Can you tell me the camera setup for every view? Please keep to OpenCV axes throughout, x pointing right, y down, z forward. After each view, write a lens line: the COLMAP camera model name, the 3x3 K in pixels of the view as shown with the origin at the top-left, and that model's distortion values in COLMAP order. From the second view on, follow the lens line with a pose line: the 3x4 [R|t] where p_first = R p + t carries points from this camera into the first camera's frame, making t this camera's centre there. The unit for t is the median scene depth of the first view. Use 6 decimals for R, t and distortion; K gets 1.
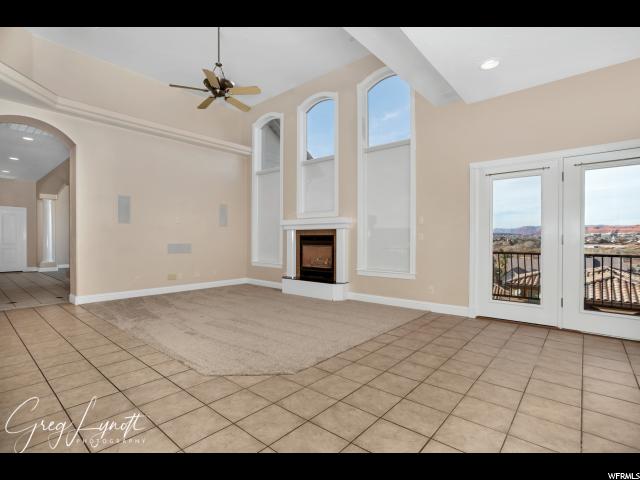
lens RADIAL K [[317.7, 0, 322.0], [0, 317.7, 240.1], [0, 0, 1]] dist [-0.002150, -0.000005]
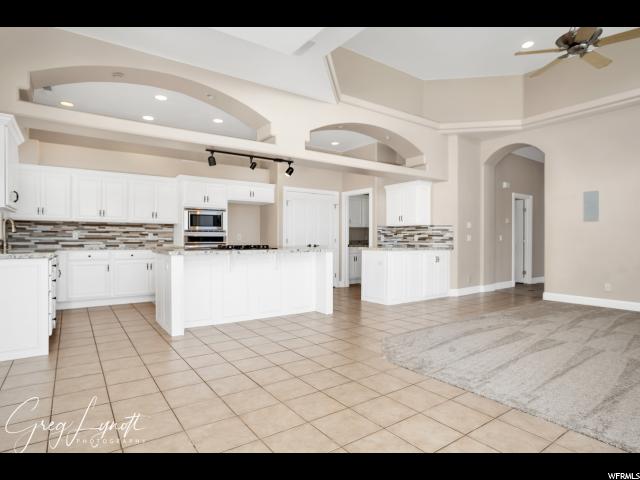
lens RADIAL K [[355.4, 0, 320.5], [0, 355.4, 240.3], [0, 0, 1]] dist [-0.037820, 0.016999]
pose [[-0.241830, 0.002129, -0.970316, 1.214739], [-0.002530, 0.999993, 0.002824, 0.000764], [0.970315, 0.003138, -0.241822, 1.128939]]
